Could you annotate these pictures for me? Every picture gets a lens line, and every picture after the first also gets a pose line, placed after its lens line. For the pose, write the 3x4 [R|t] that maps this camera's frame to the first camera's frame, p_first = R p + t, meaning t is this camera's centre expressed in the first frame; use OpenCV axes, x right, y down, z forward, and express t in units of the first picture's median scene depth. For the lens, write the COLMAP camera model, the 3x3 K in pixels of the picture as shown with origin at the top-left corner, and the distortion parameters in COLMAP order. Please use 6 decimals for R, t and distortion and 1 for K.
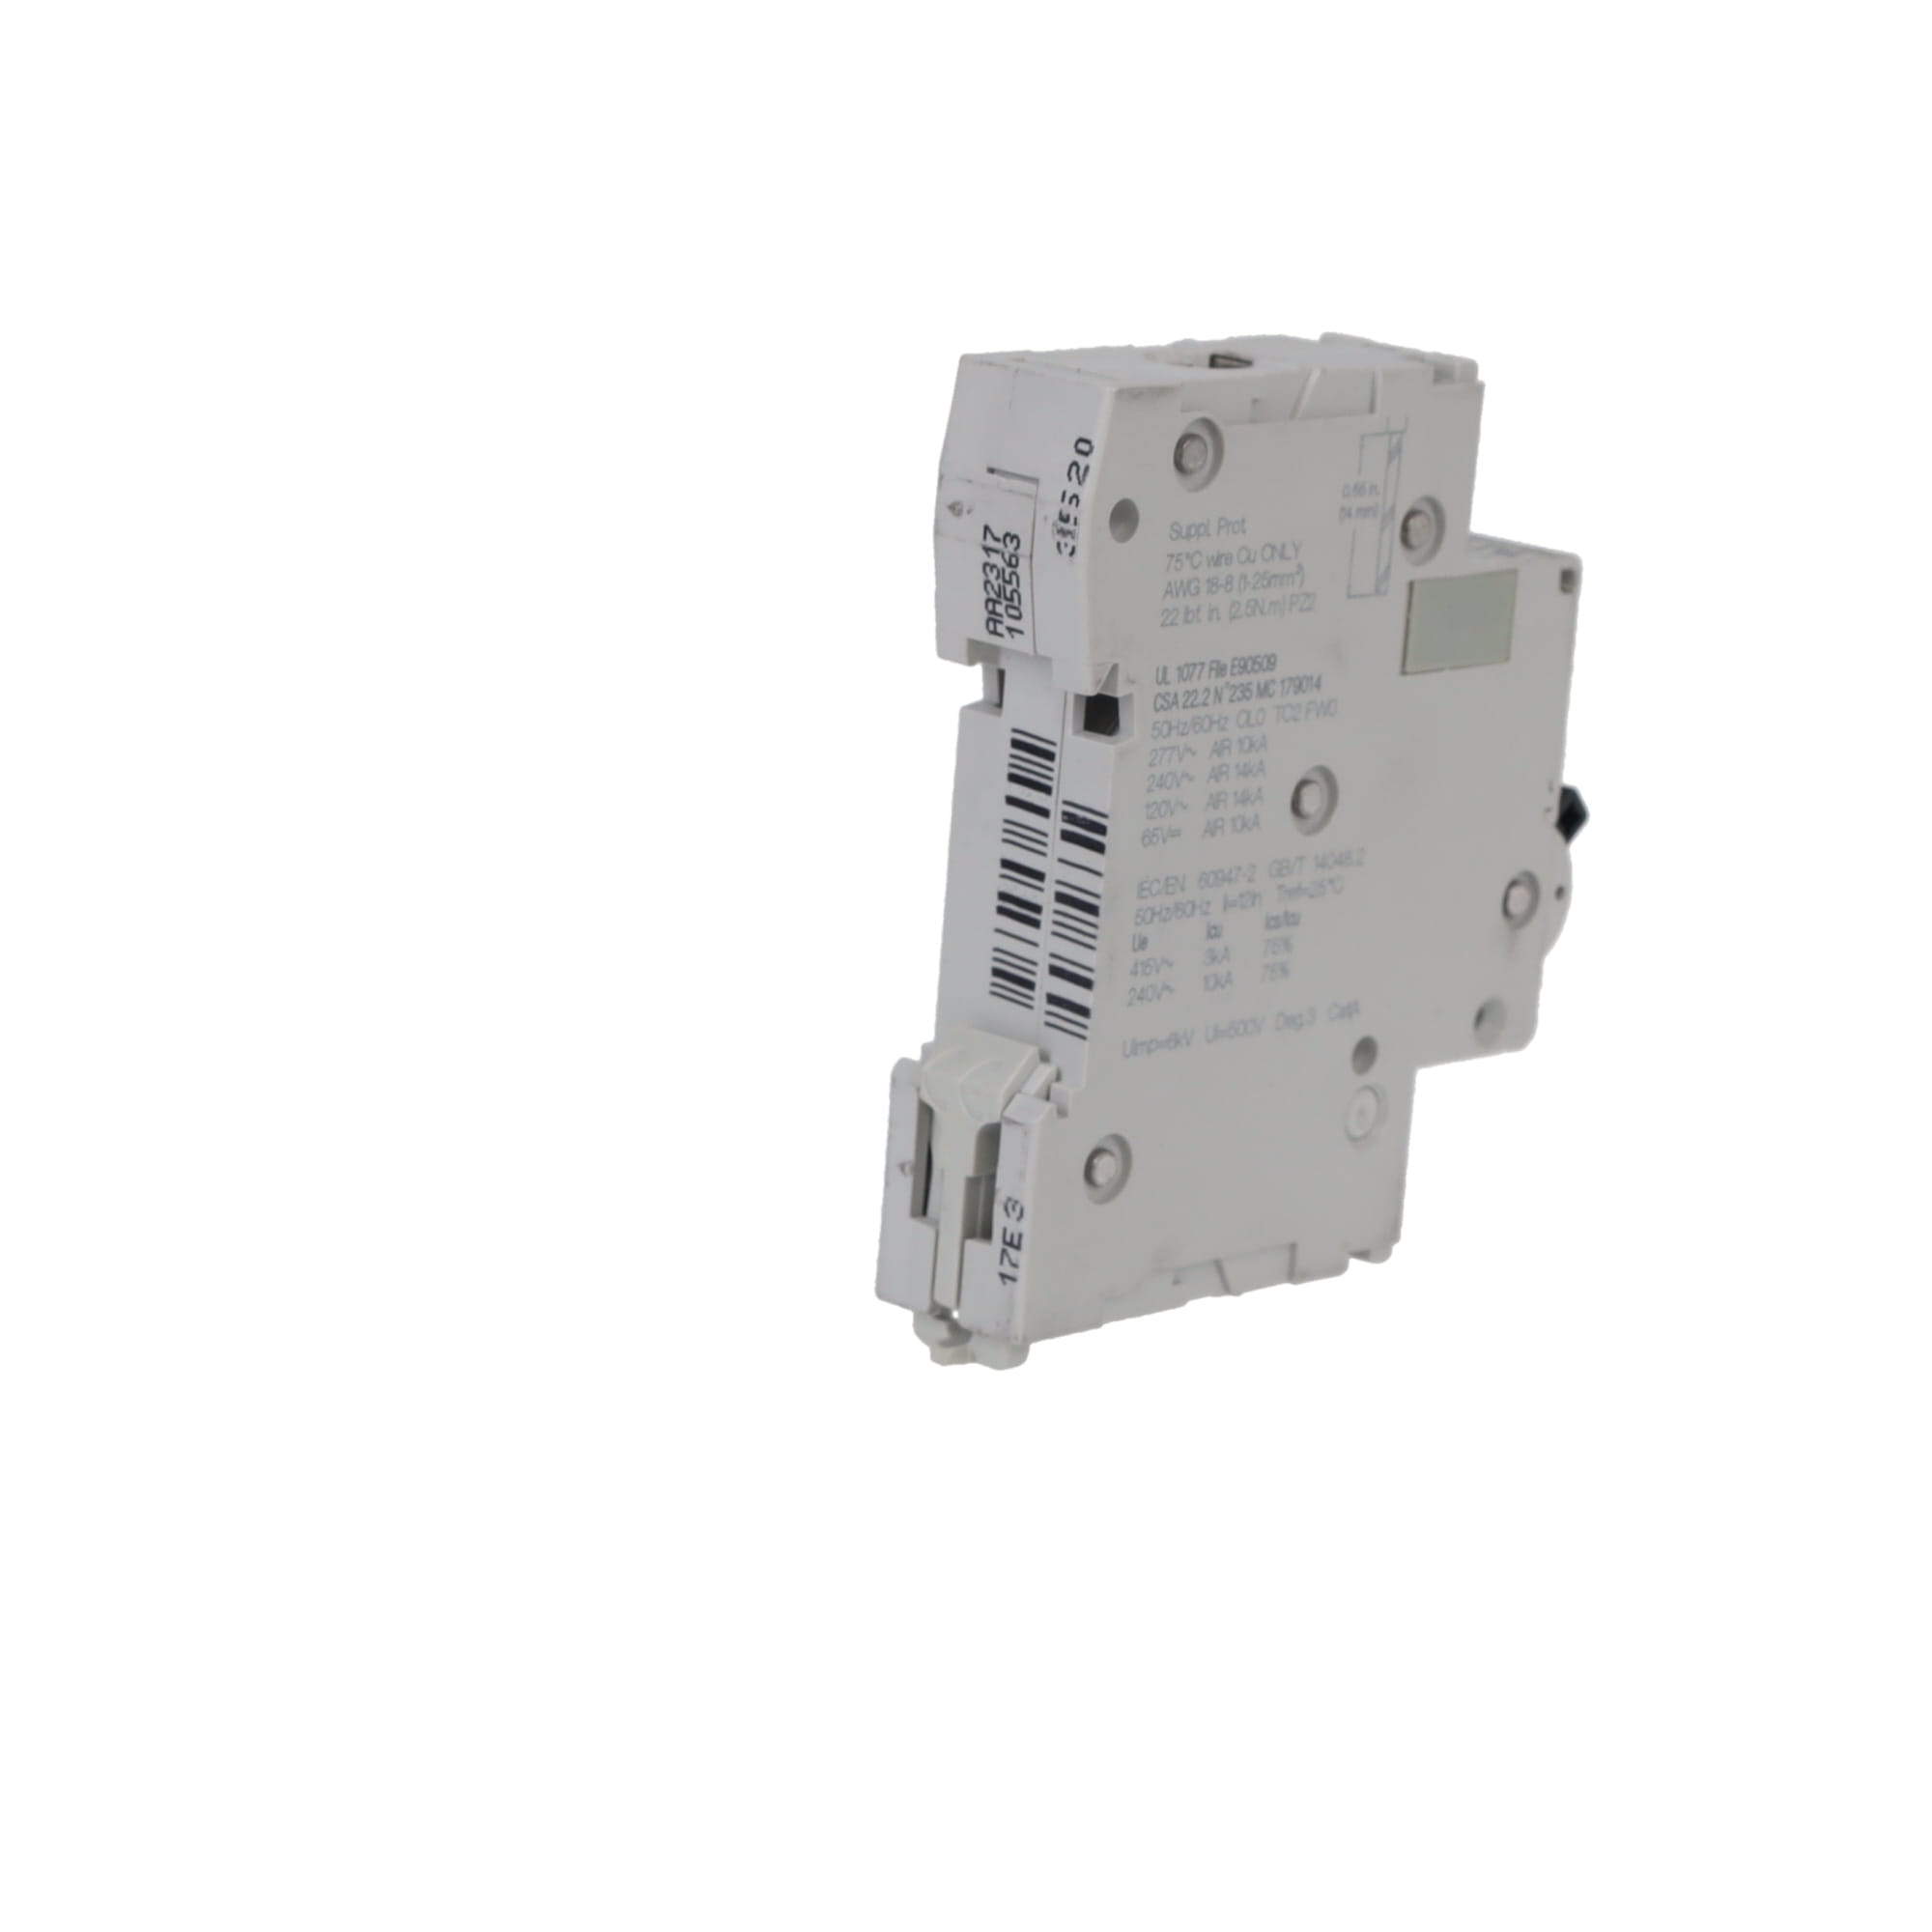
lens RADIAL K [[6449.2, 0, 966.8], [0, 6449.2, 971.1], [0, 0, 1]] dist [0.093672, 0.000000]
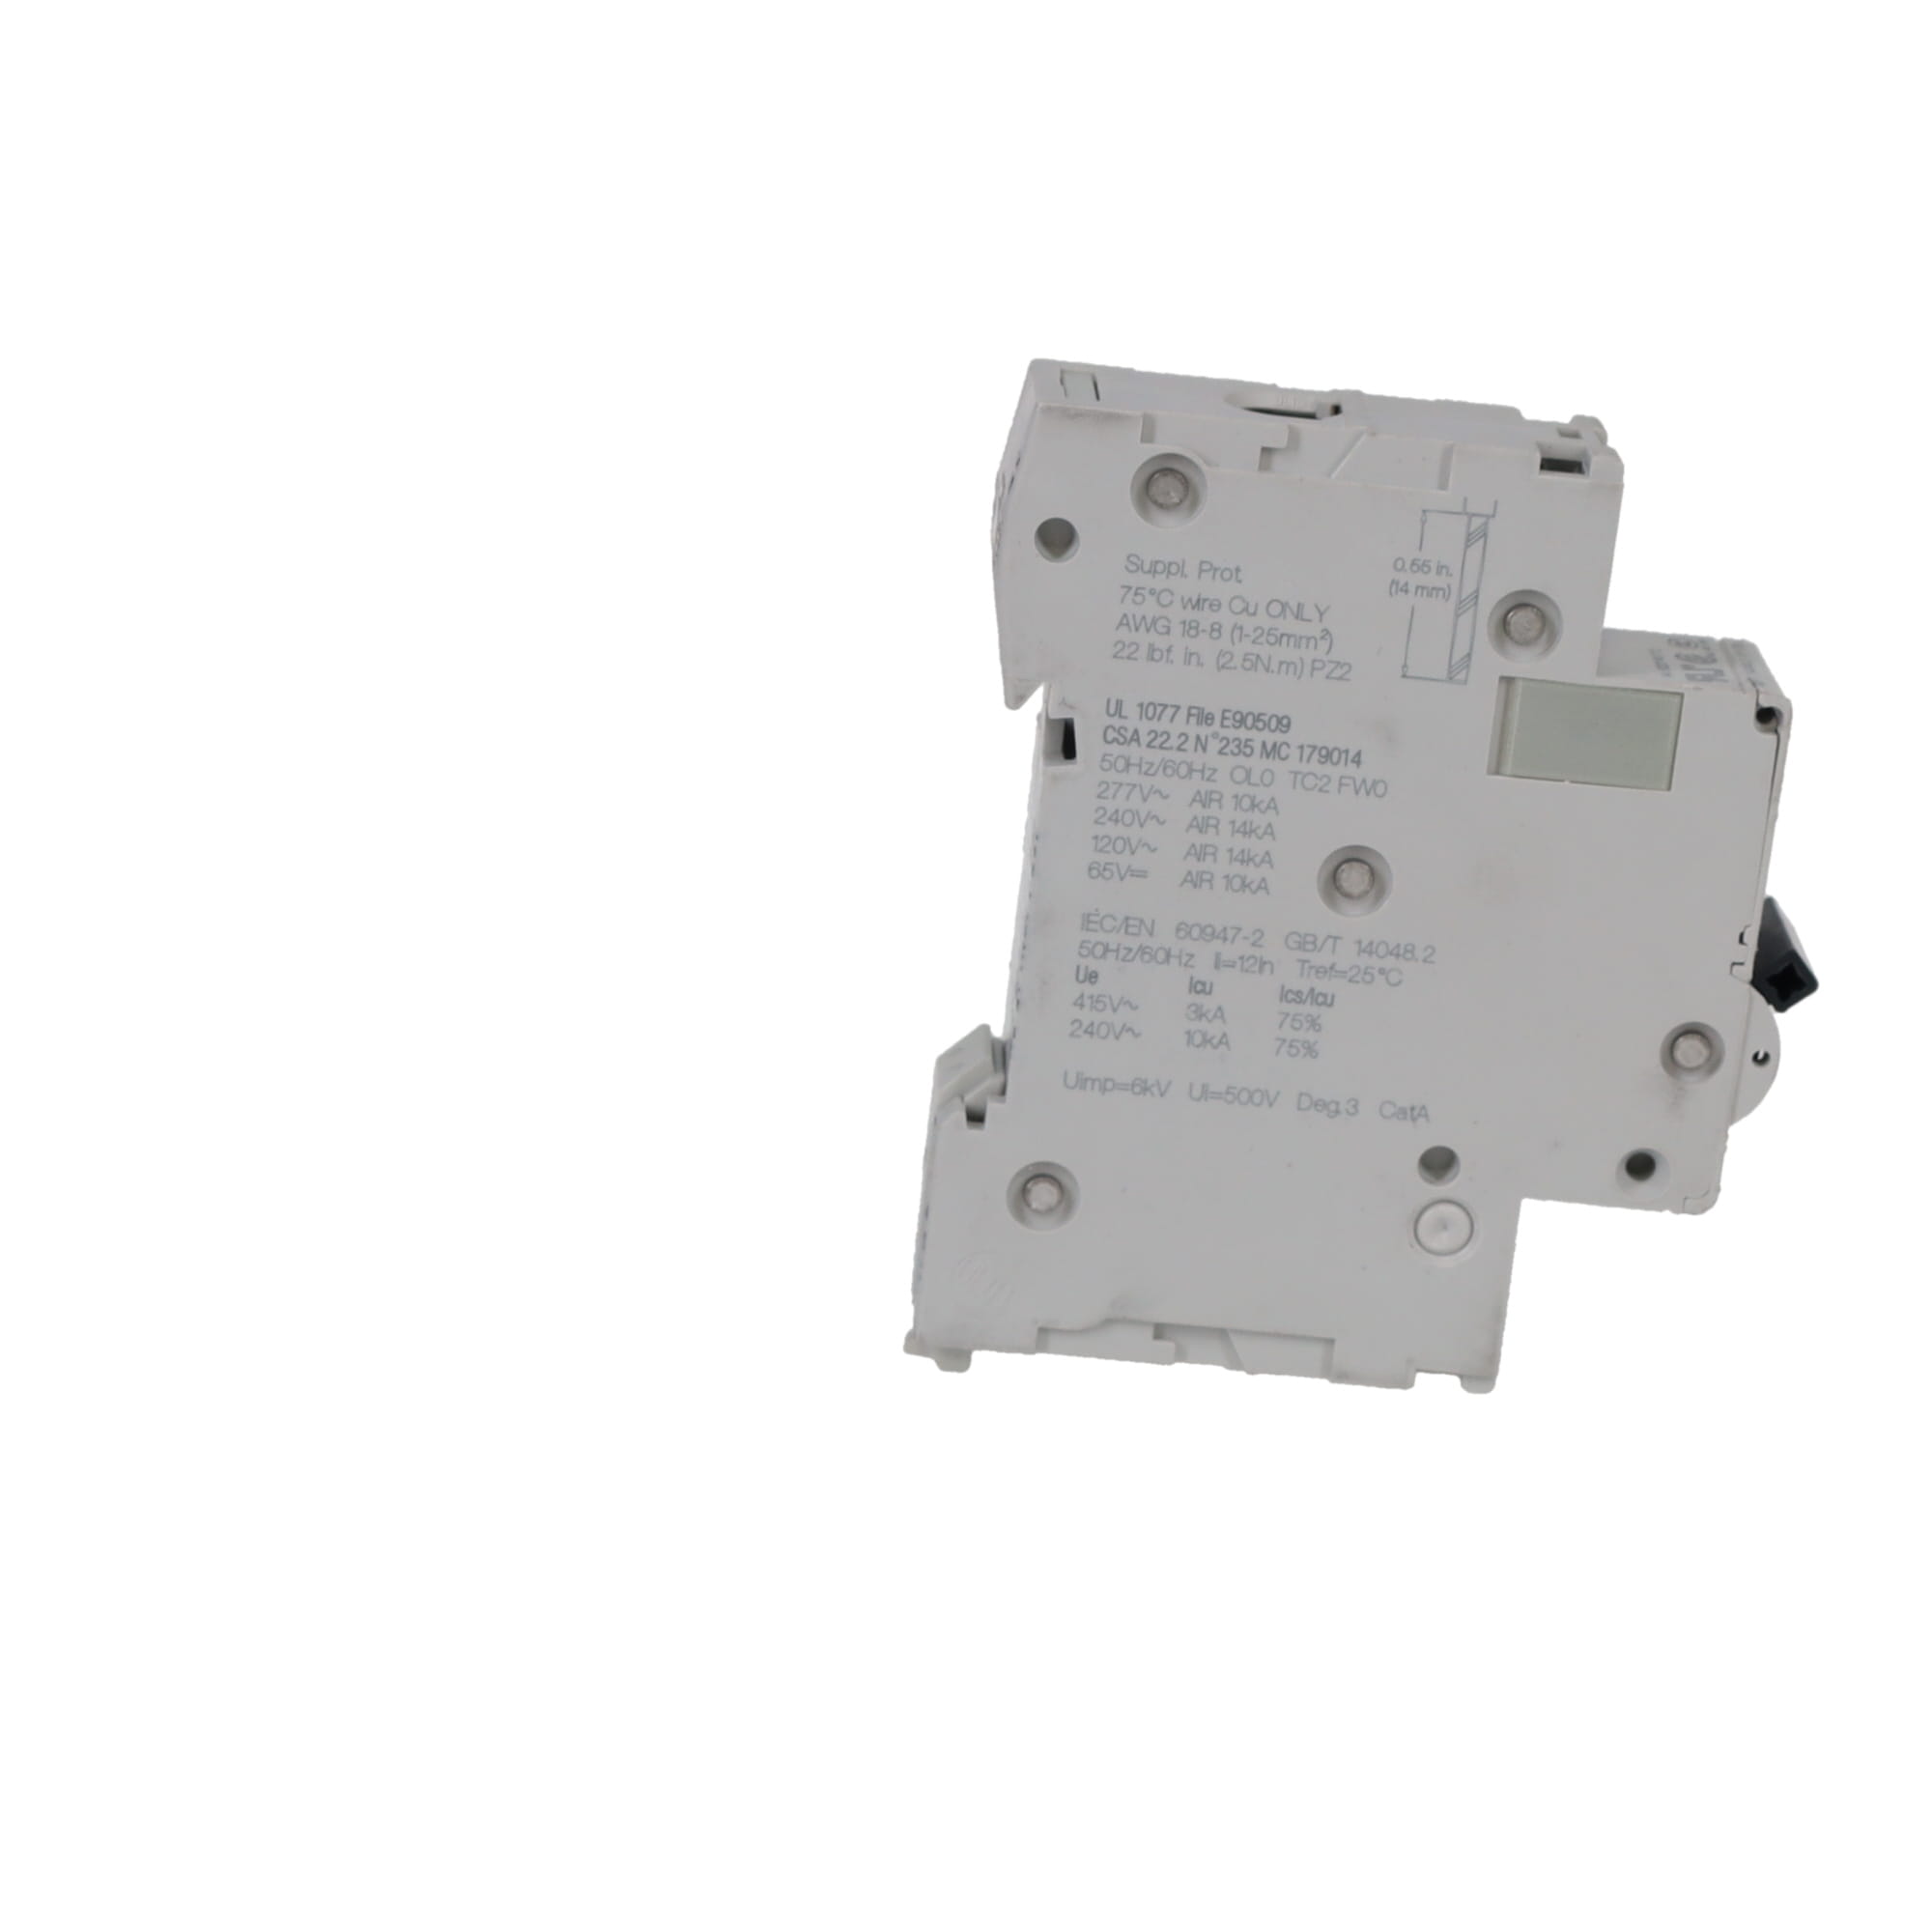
lens RADIAL K [[6449.2, 0, 963.7], [0, 6449.2, 962.8], [0, 0, 1]] dist [0.093672, 0.000000]
pose [[0.713070, 0.201848, -0.671408, 0.671059], [-0.208898, 0.975331, 0.071357, -0.072277], [0.669248, 0.089373, 0.737645, 0.262154]]
